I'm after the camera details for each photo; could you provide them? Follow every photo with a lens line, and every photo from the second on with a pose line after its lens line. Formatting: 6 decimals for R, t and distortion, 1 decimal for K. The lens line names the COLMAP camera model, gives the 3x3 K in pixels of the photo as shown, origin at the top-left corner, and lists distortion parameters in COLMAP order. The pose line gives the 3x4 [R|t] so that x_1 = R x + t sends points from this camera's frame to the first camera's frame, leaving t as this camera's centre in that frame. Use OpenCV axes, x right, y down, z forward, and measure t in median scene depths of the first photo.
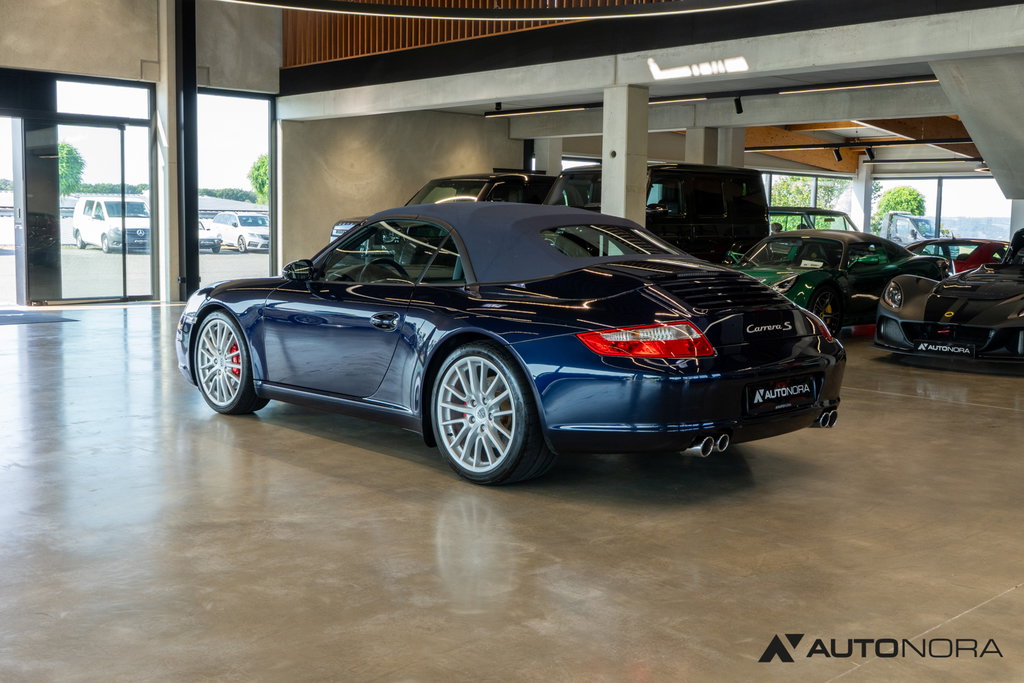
lens RADIAL K [[1150.7, 0, 512.0], [0, 1150.7, 341.5], [0, 0, 1]] dist [0.004752, 0.005648]
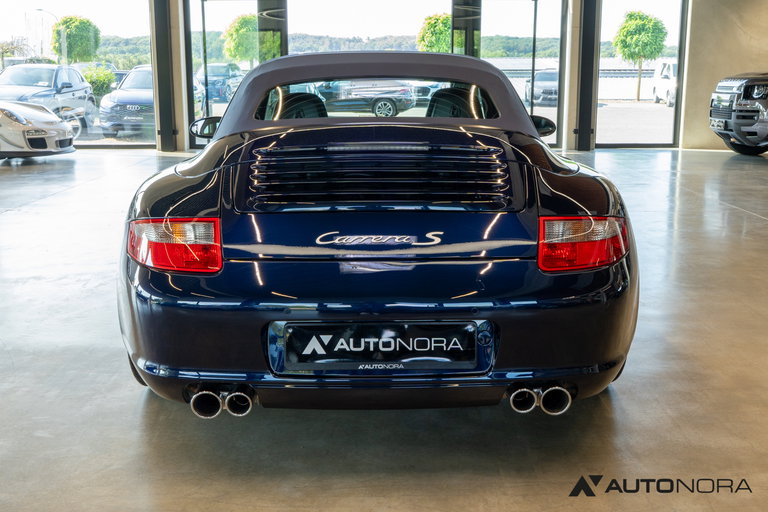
lens RADIAL K [[889.3, 0, 384.0], [0, 889.3, 256.0], [0, 0, 1]] dist [-0.000606, -0.000941]
pose [[0.729586, 0.123706, -0.672608, 0.375925], [-0.062692, 0.991461, 0.114346, -0.039408], [0.681010, -0.041258, 0.731111, 0.444259]]
